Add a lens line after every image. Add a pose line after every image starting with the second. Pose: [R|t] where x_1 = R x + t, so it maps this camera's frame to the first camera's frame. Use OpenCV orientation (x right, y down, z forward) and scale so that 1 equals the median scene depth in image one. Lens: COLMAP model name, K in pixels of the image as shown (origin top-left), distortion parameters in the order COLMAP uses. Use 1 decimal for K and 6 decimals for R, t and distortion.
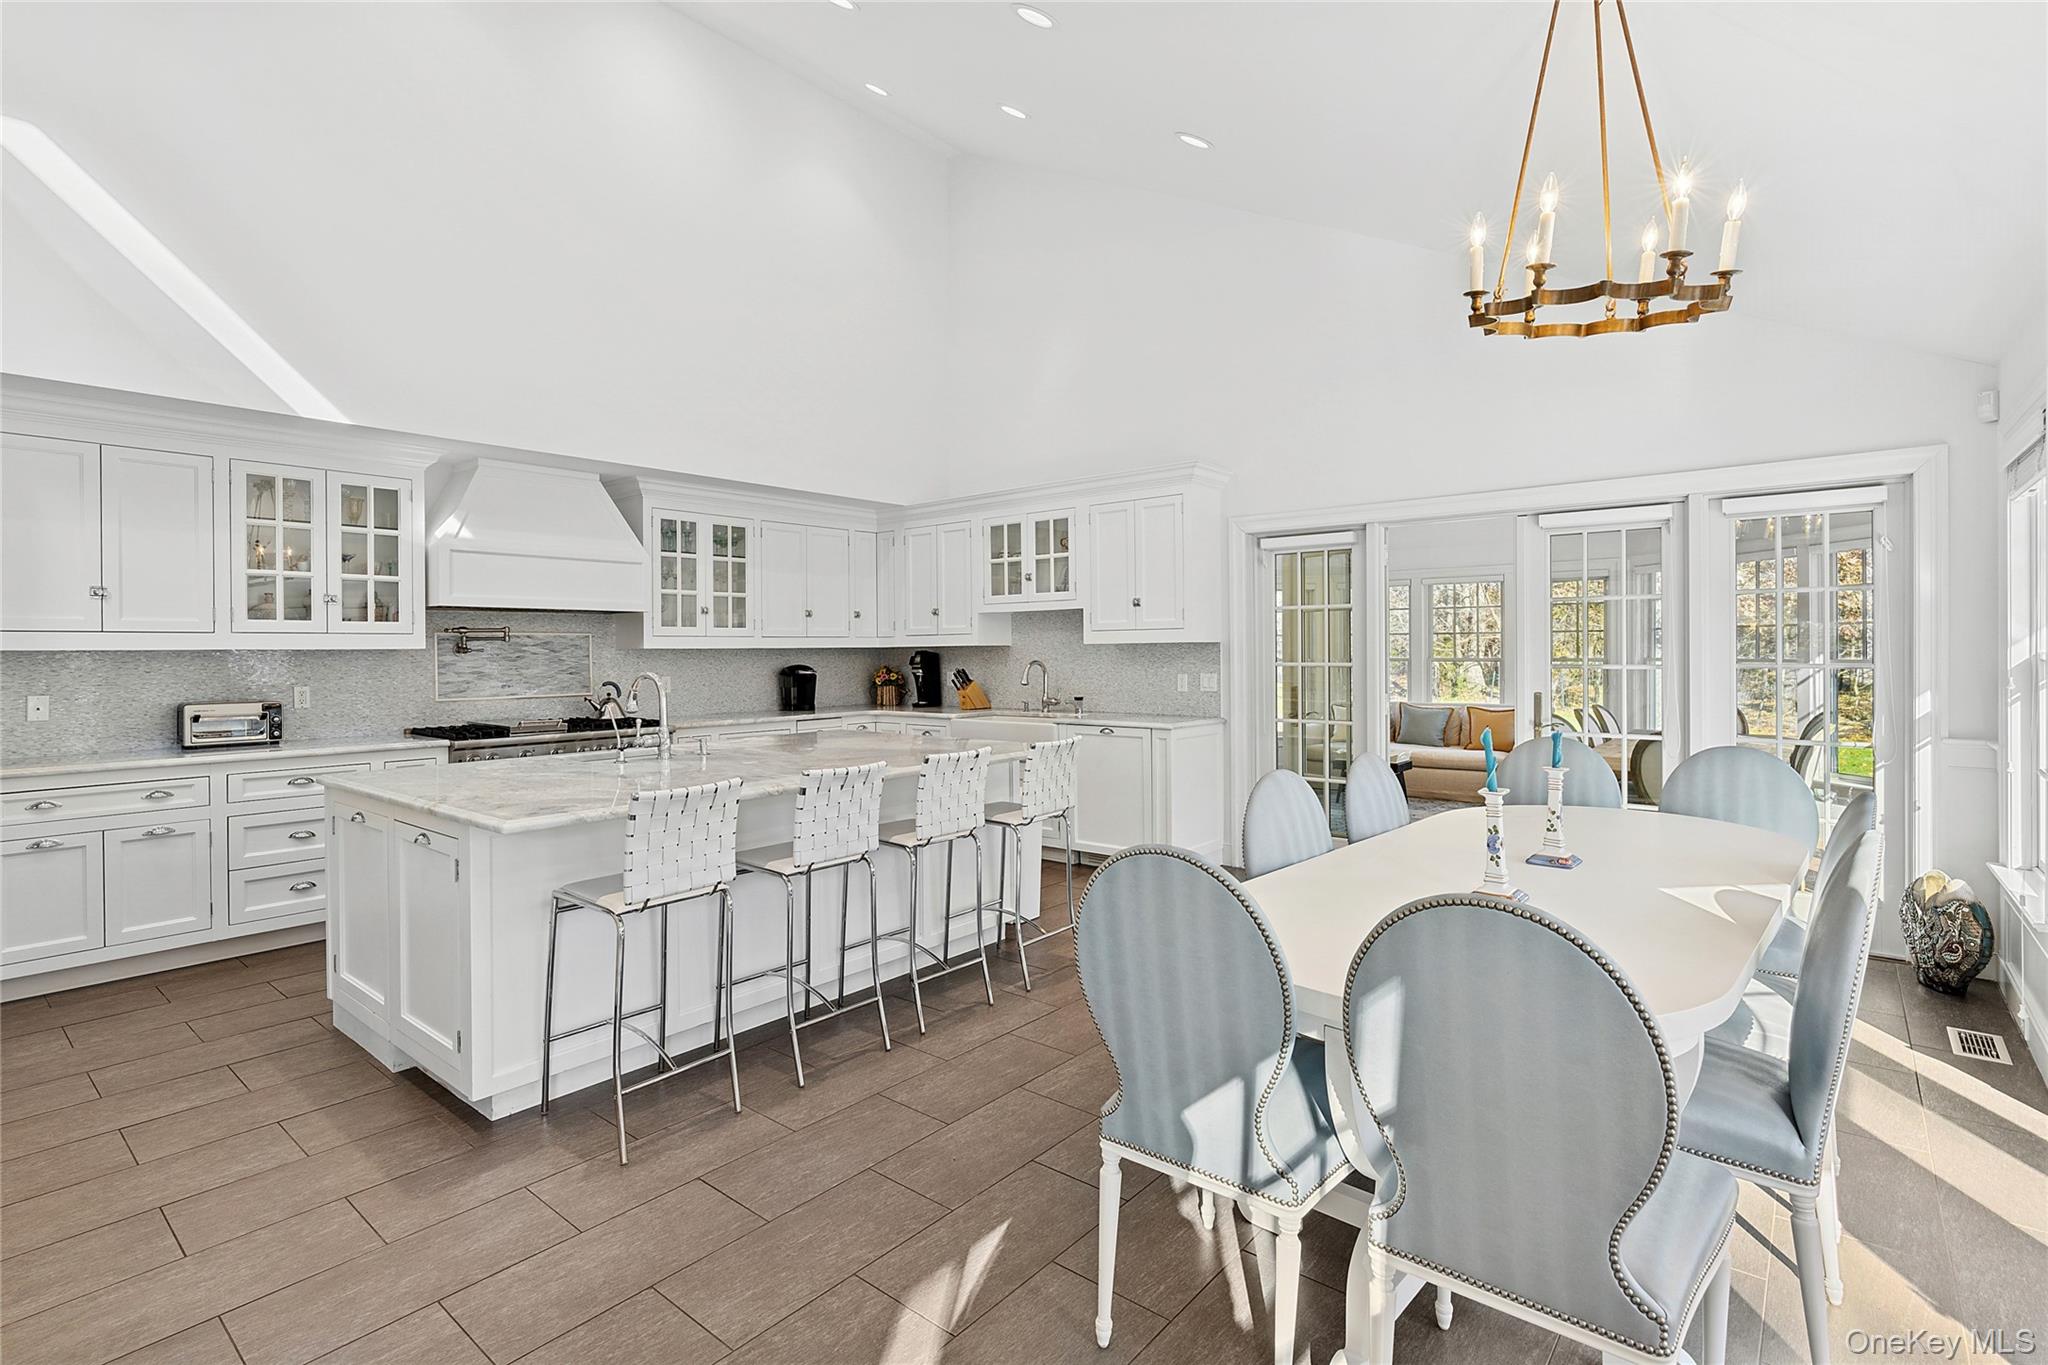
lens RADIAL K [[967.9, 0, 1023.4], [0, 967.9, 658.2], [0, 0, 1]] dist [-0.001874, -0.000246]
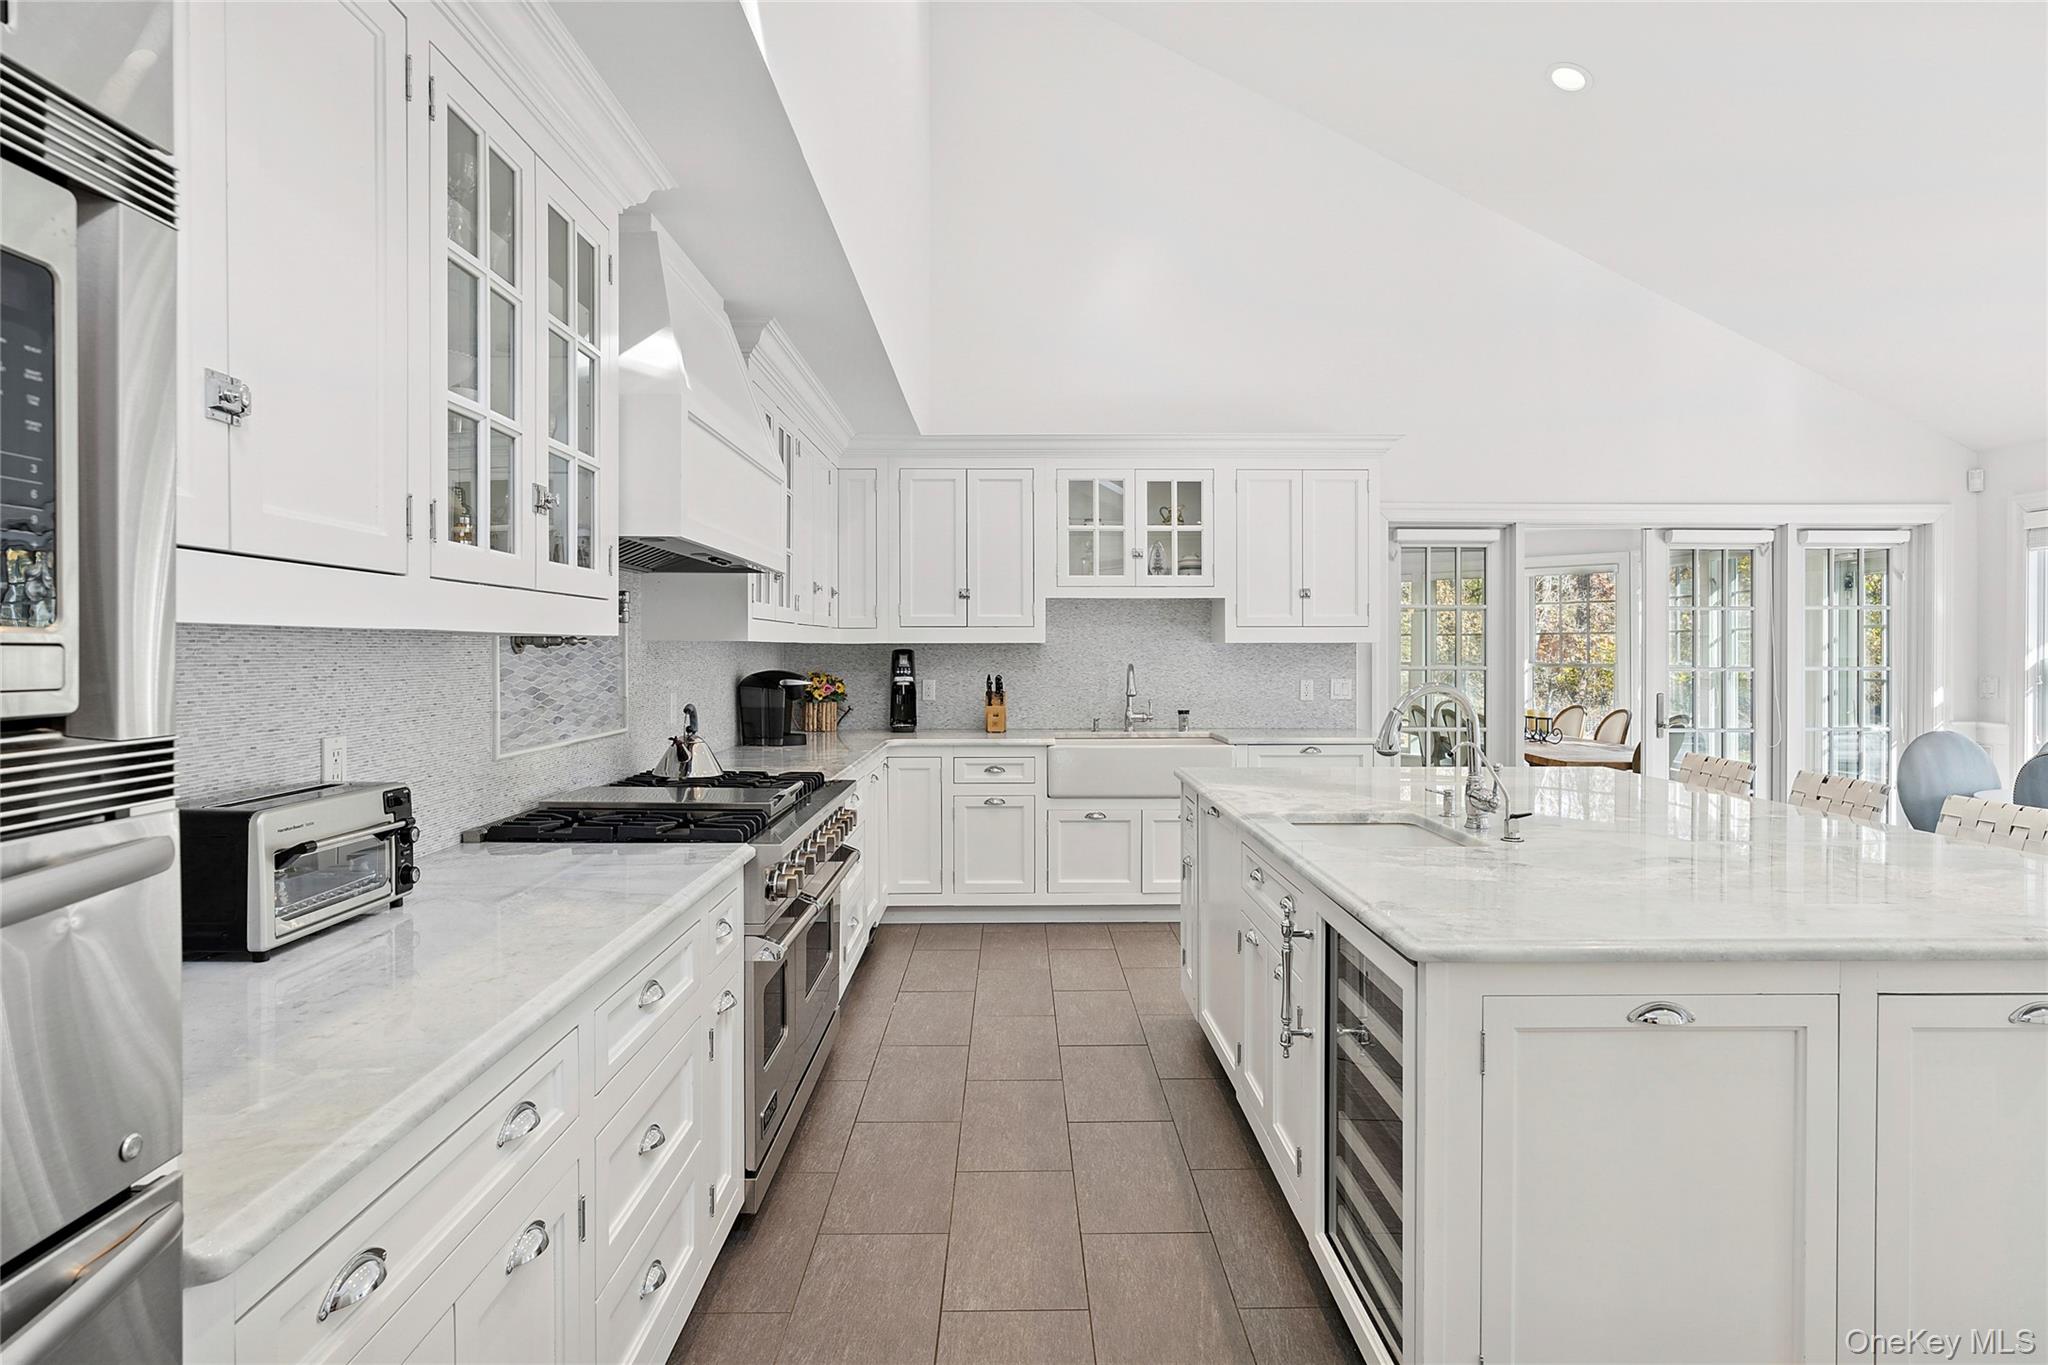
lens RADIAL K [[1105.5, 0, 1025.5], [0, 1105.5, 659.9], [0, 0, 1]] dist [0.001482, 0.000414]
pose [[0.759595, 0.003152, 0.650388, -0.662902], [-0.003004, 0.999995, -0.001339, 0.001012], [-0.650389, -0.000937, 0.759601, 0.426650]]
